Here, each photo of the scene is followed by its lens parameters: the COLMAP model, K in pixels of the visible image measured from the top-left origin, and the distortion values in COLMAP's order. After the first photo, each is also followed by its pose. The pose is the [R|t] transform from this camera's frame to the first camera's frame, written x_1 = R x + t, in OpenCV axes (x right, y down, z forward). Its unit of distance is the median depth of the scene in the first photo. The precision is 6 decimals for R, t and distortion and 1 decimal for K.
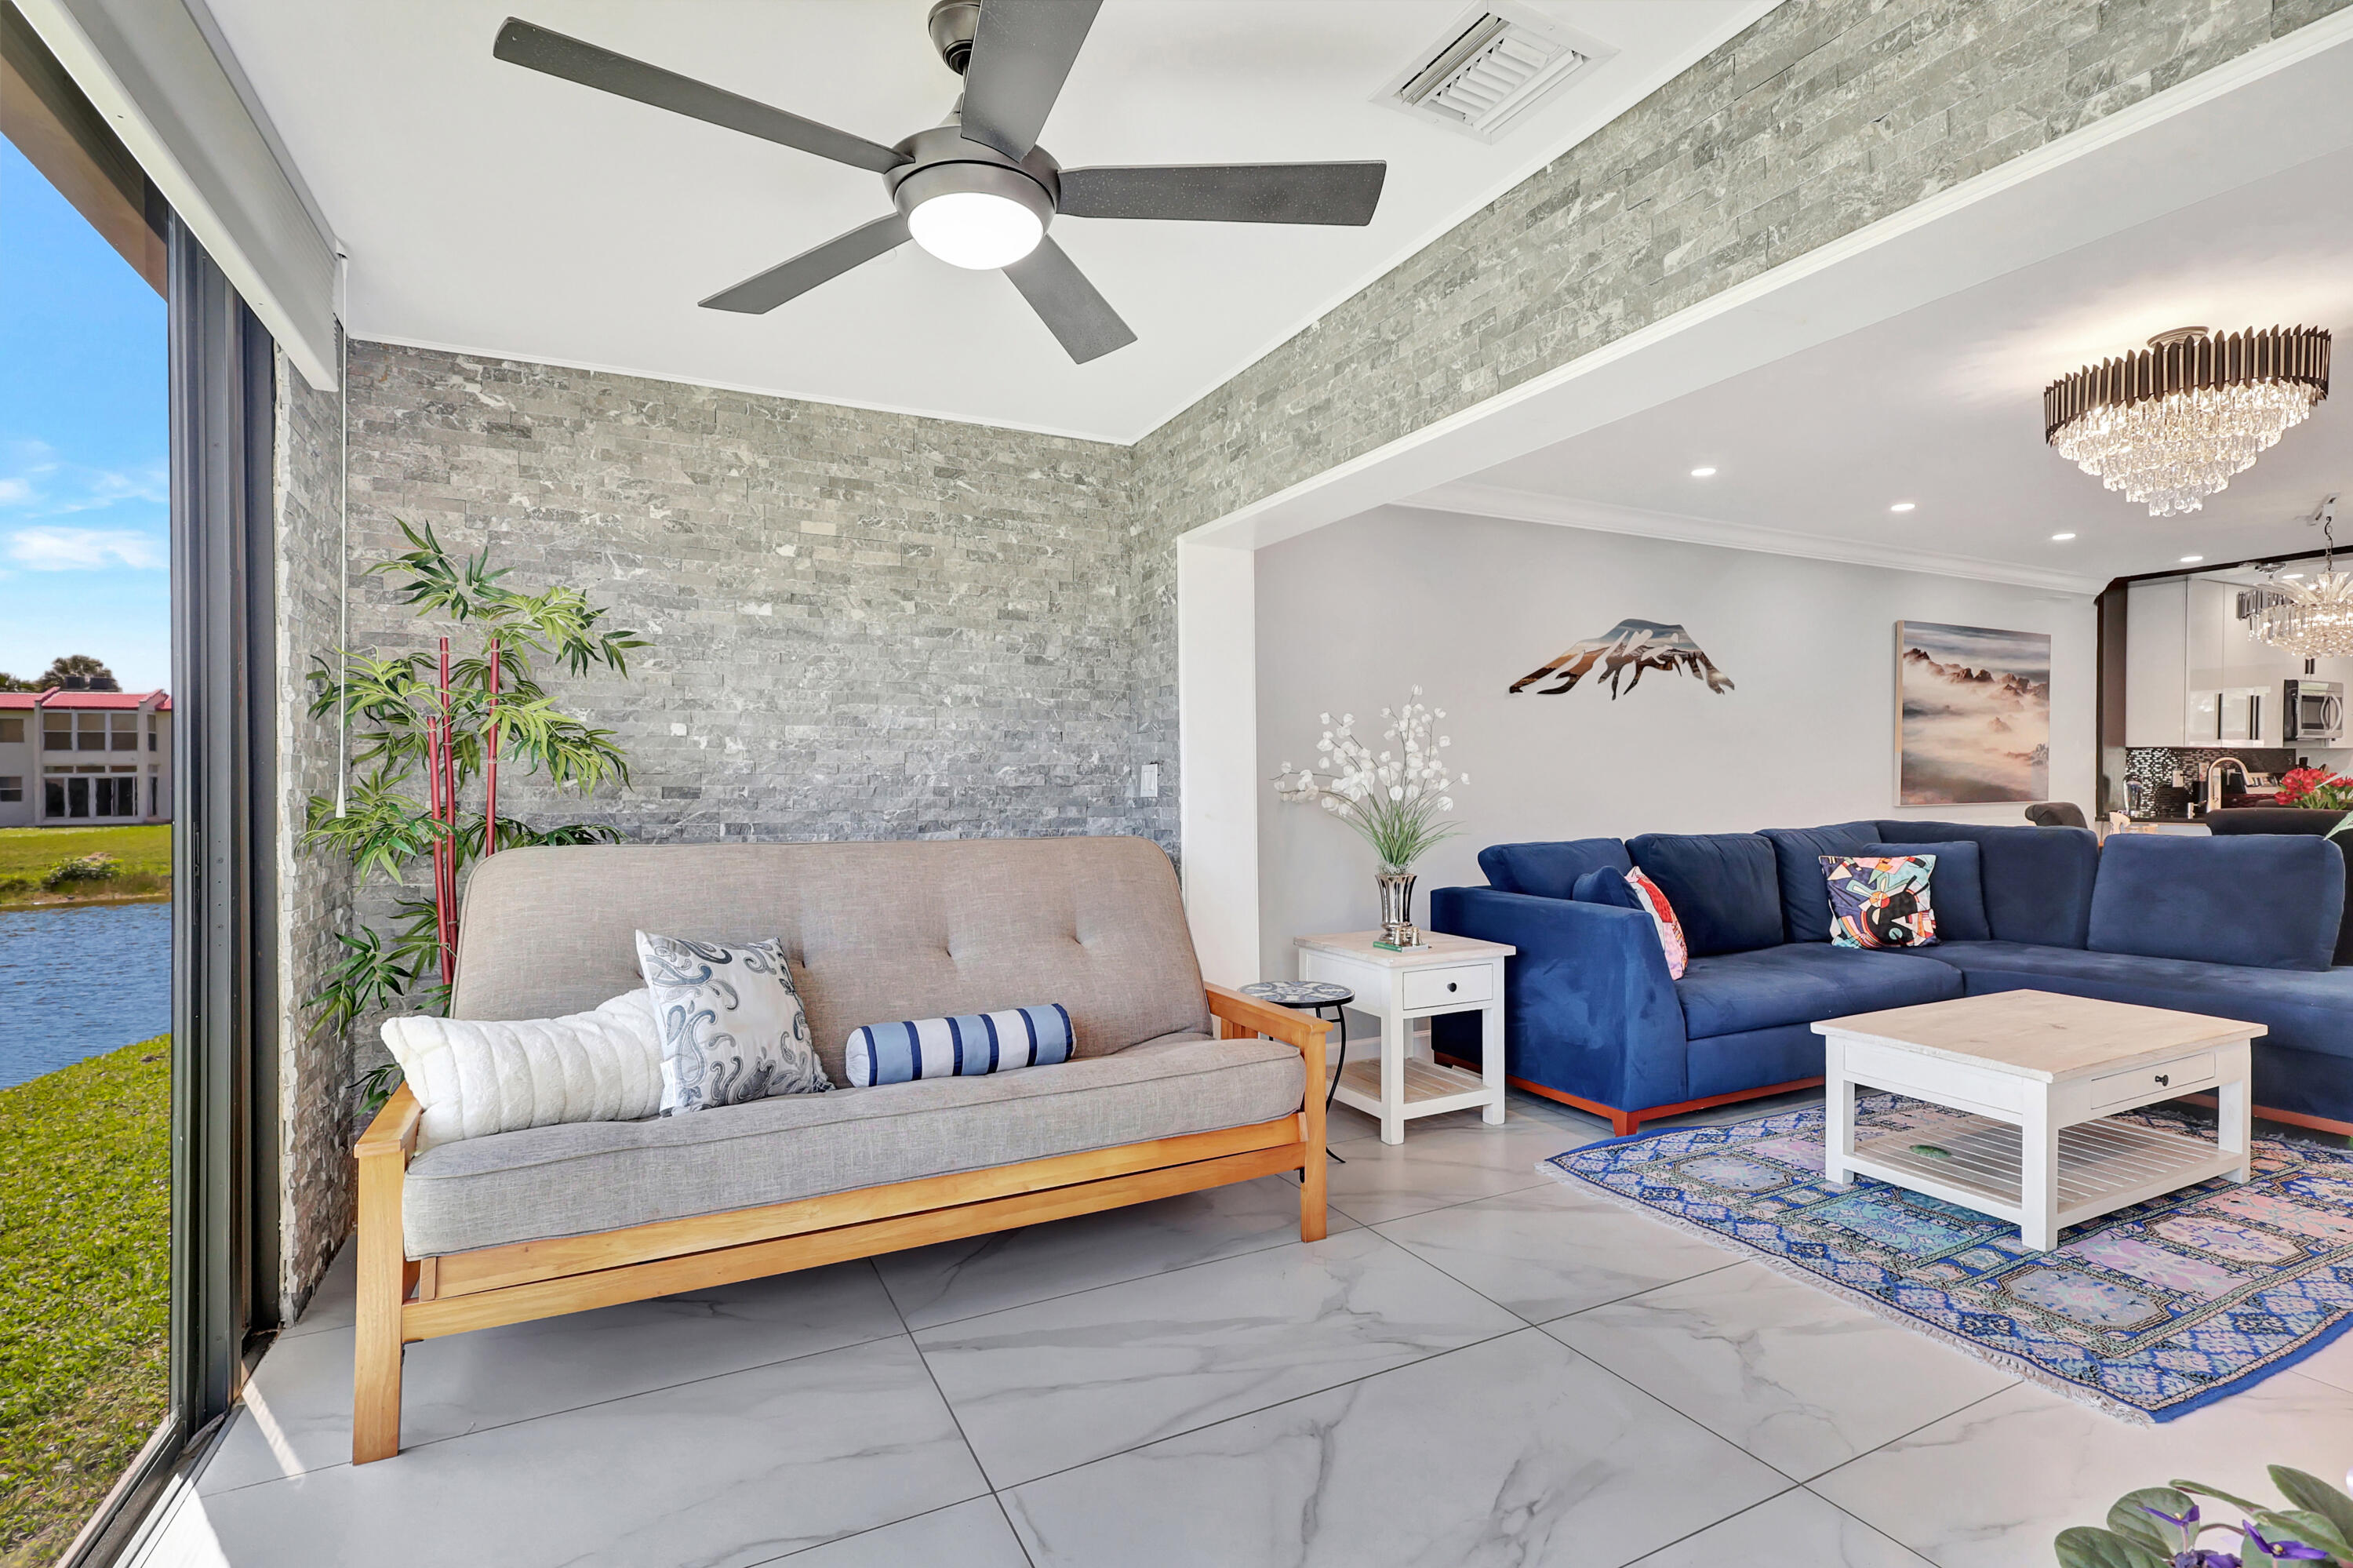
lens RADIAL K [[1107.1, 0, 1164.7], [0, 1107.1, 773.5], [0, 0, 1]] dist [-0.002873, 0.004155]
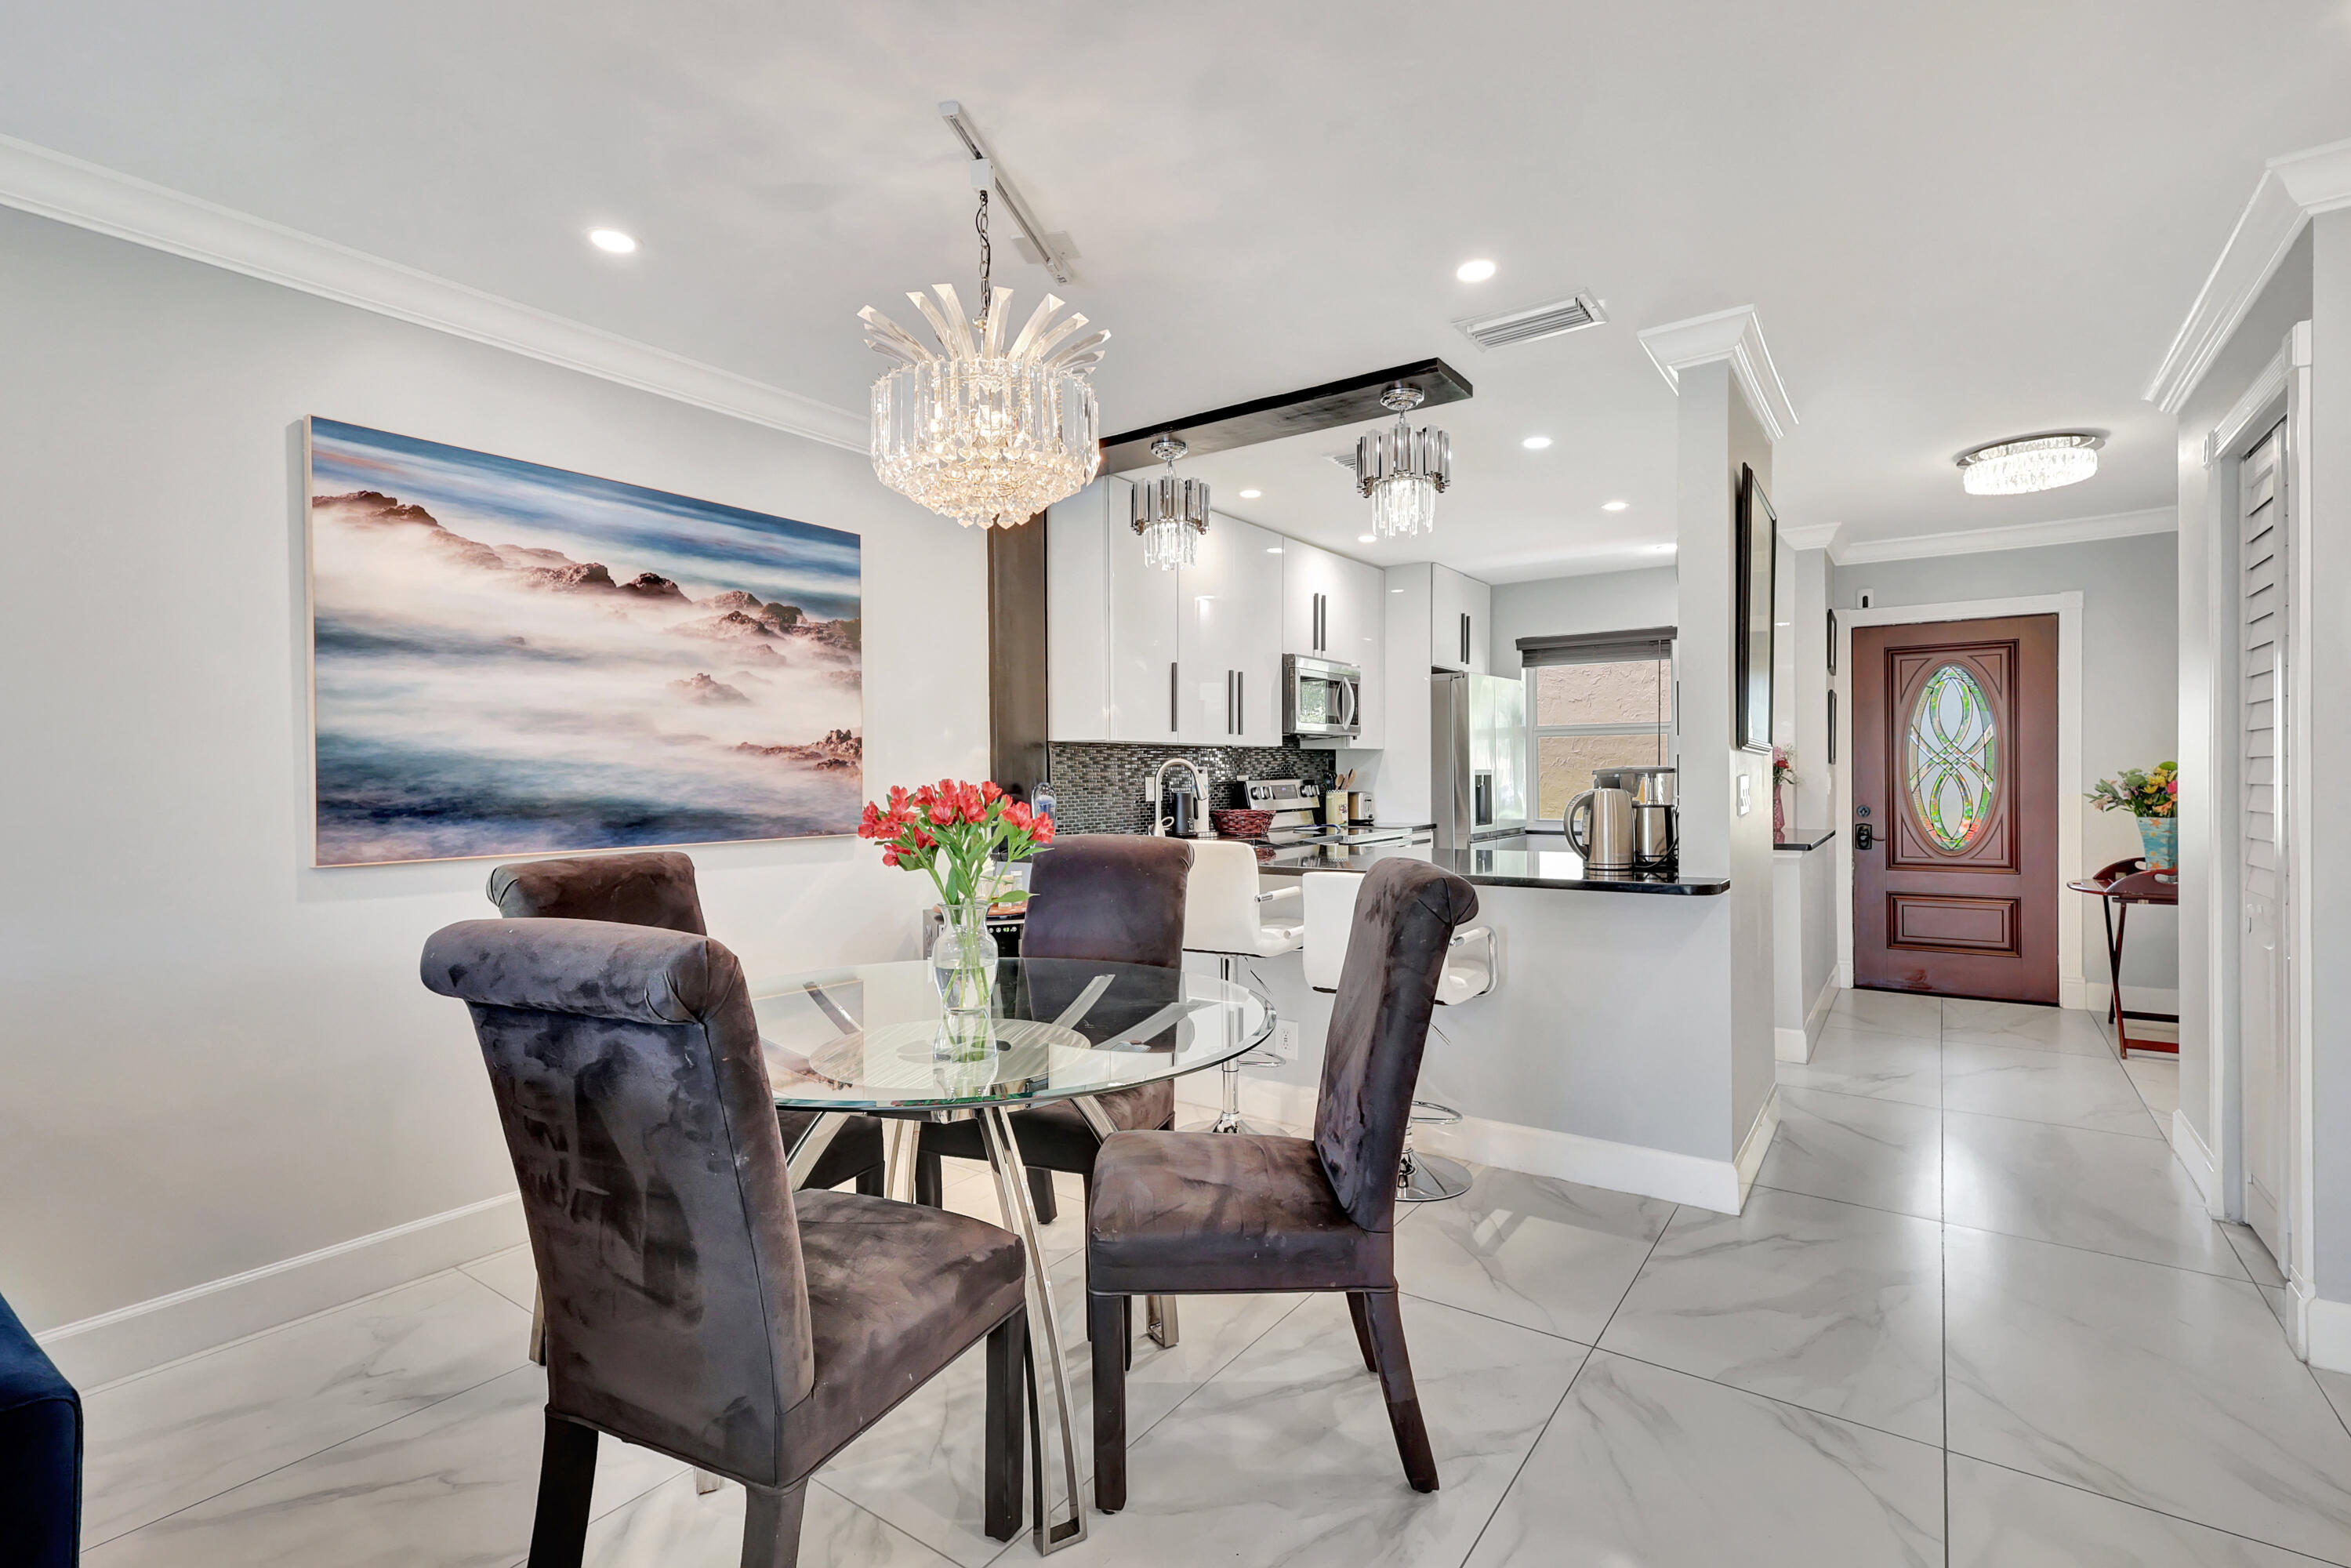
lens RADIAL K [[1106.2, 0, 1177.3], [0, 1106.2, 777.5], [0, 0, 1]] dist [-0.002873, 0.004155]
pose [[0.880083, -0.011768, 0.474675, 0.704670], [0.020728, 0.999692, -0.013648, 0.007891], [-0.474368, 0.021851, 0.880055, 0.455925]]
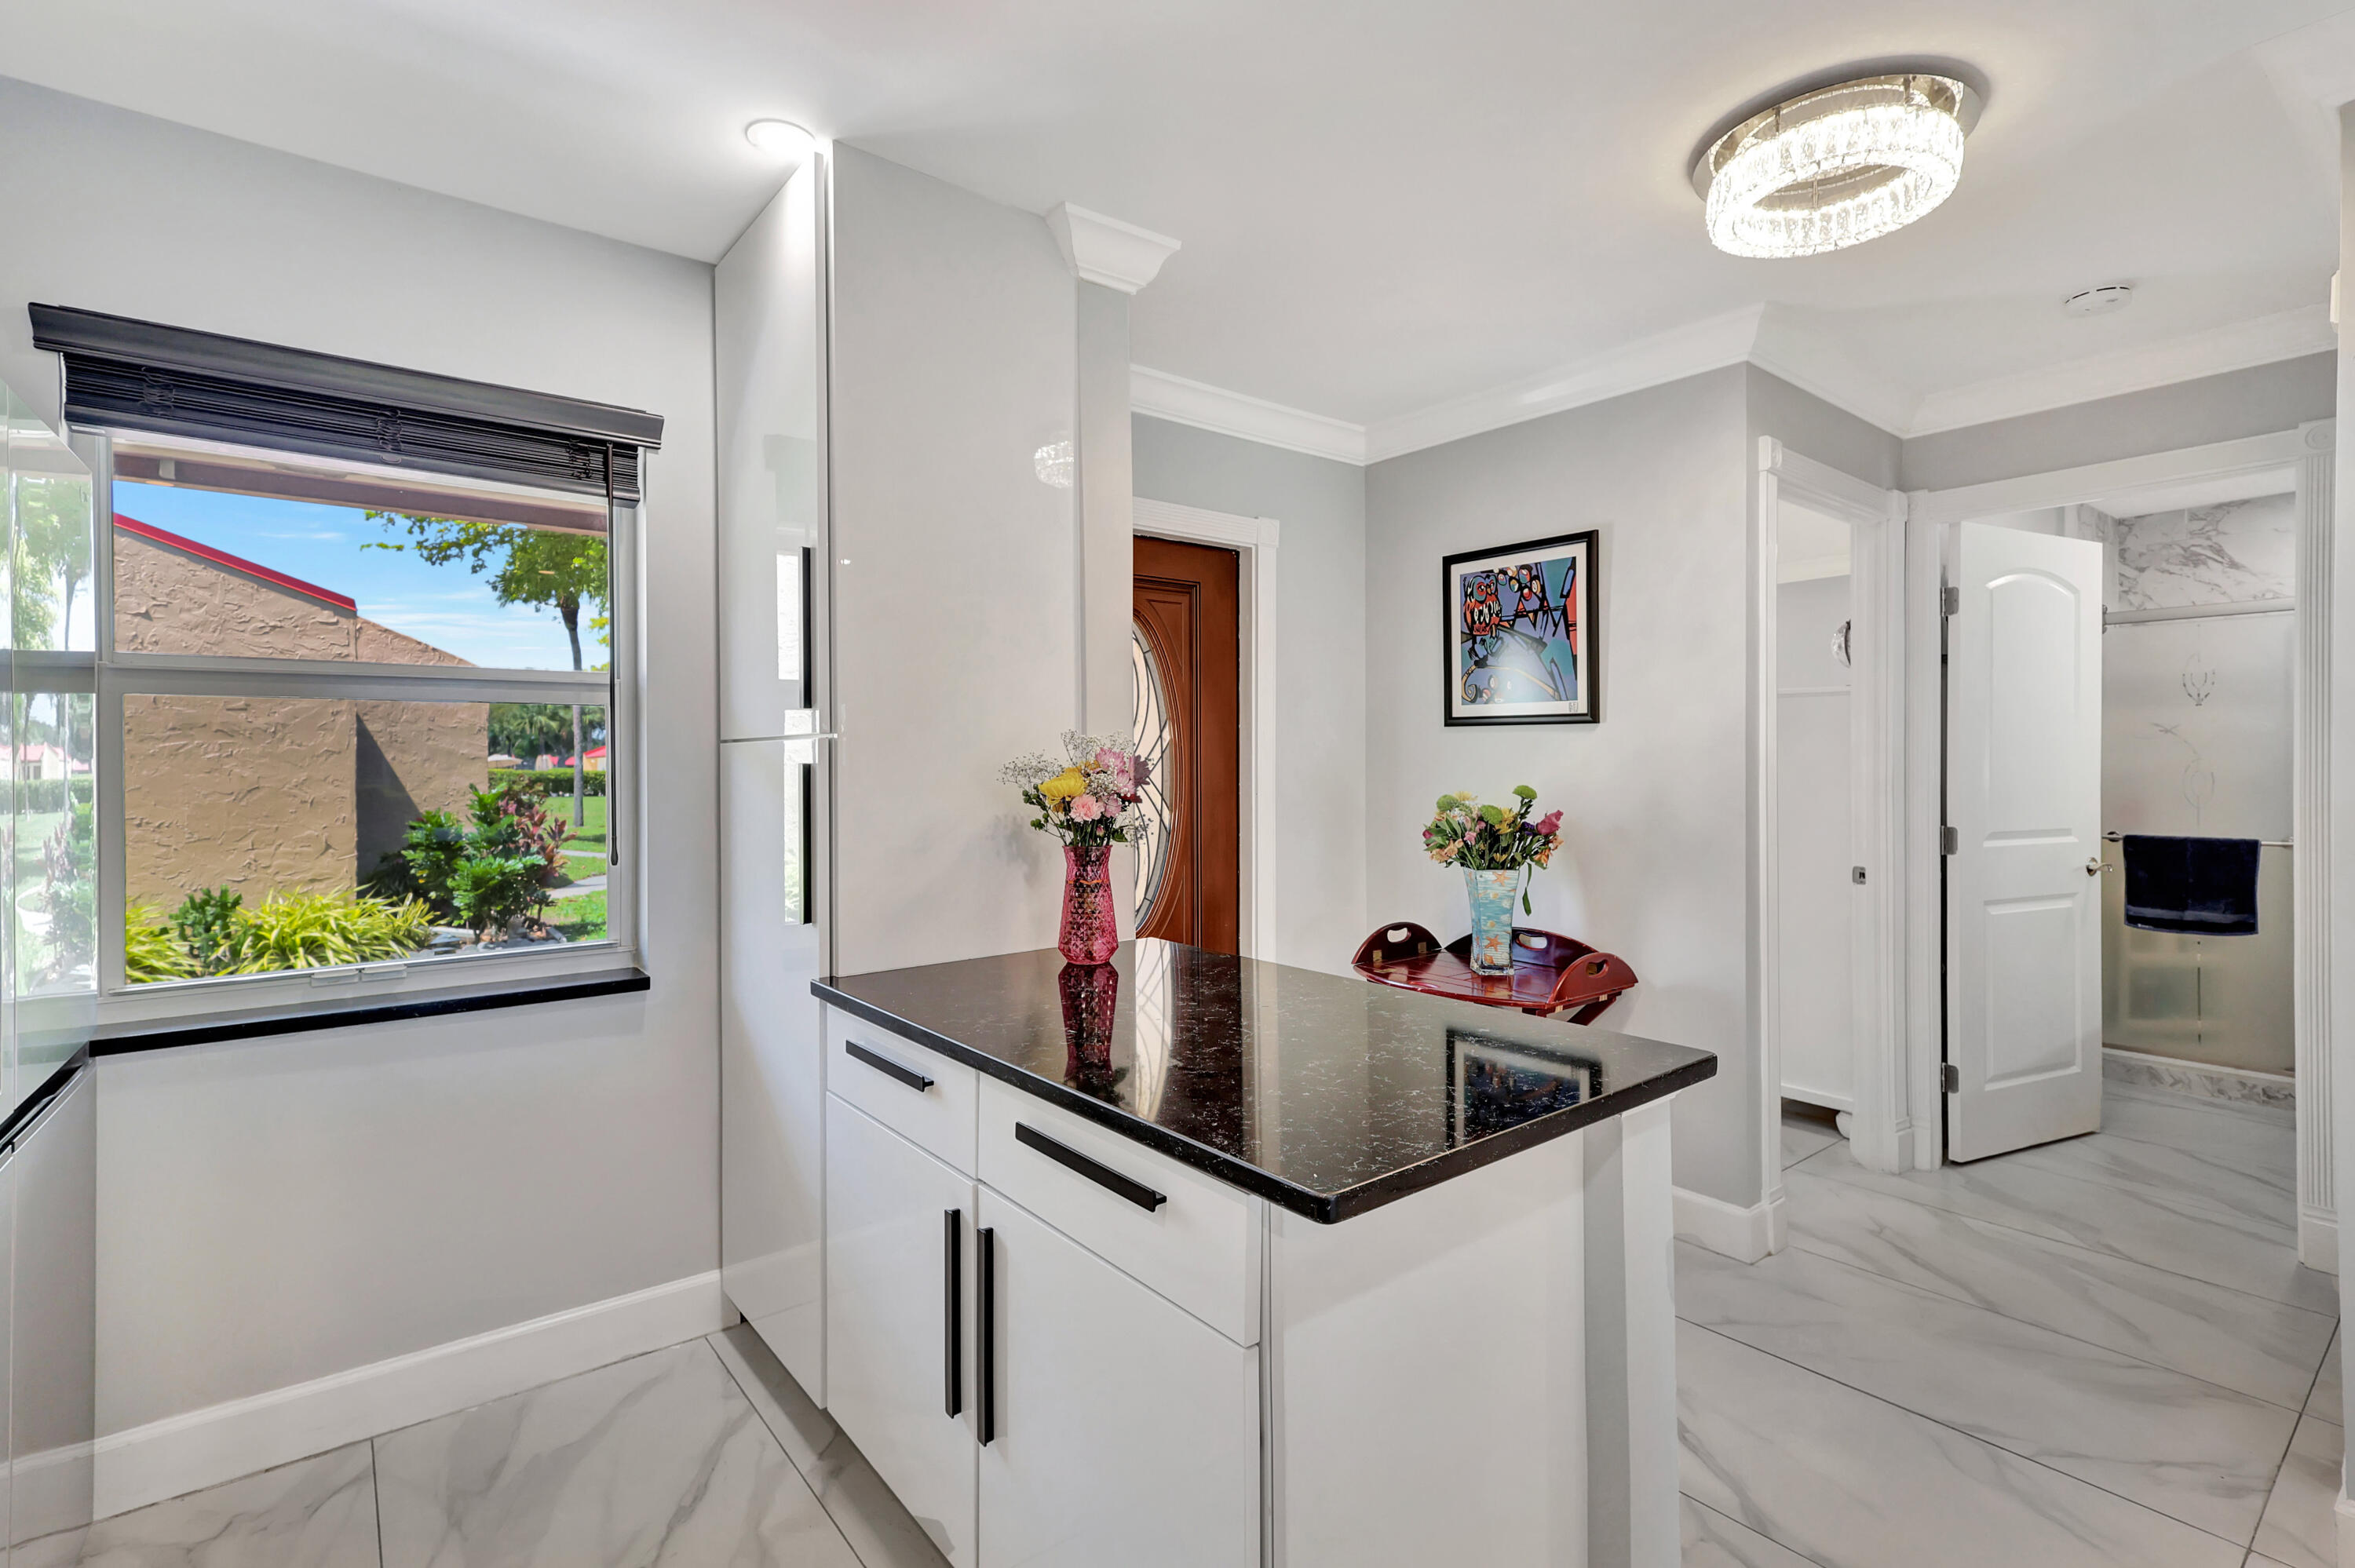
lens RADIAL K [[1107.9, 0, 1178.8], [0, 1107.9, 792.7], [0, 0, 1]] dist [-0.002873, 0.004155]
pose [[-0.193183, -0.022565, 0.980903, 1.165842], [0.022562, 0.999369, 0.027433, -0.011800], [-0.980903, 0.027431, -0.192552, 1.008780]]
